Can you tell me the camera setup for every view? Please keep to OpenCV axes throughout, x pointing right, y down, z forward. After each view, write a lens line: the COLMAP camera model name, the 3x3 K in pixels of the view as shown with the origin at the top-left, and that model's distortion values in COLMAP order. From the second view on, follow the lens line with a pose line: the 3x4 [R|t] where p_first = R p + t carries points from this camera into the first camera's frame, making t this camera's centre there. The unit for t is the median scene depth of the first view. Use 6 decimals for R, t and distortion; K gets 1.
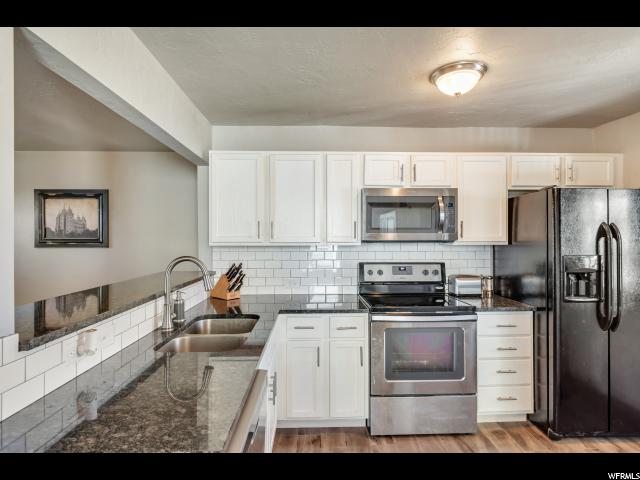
lens RADIAL K [[326.1, 0, 320.1], [0, 326.1, 238.7], [0, 0, 1]] dist [-0.009365, -0.001845]
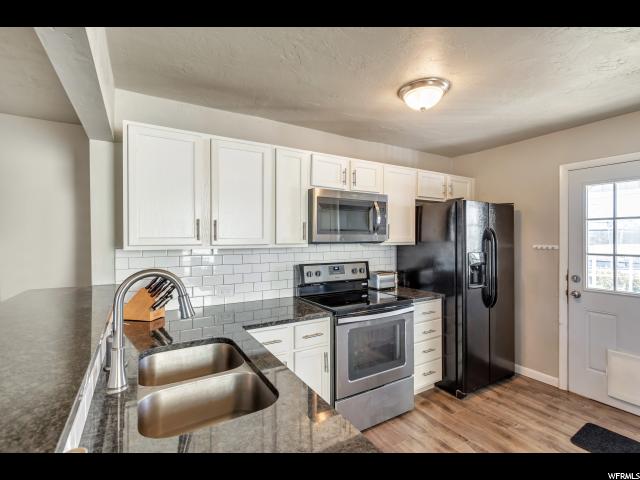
lens RADIAL K [[293.4, 0, 319.6], [0, 293.4, 240.9], [0, 0, 1]] dist [-0.001143, 0.000131]
pose [[0.882376, -0.005466, 0.470512, -0.257213], [0.004720, 0.999985, 0.002766, 0.000027], [-0.470521, -0.000220, 0.882389, 0.209158]]
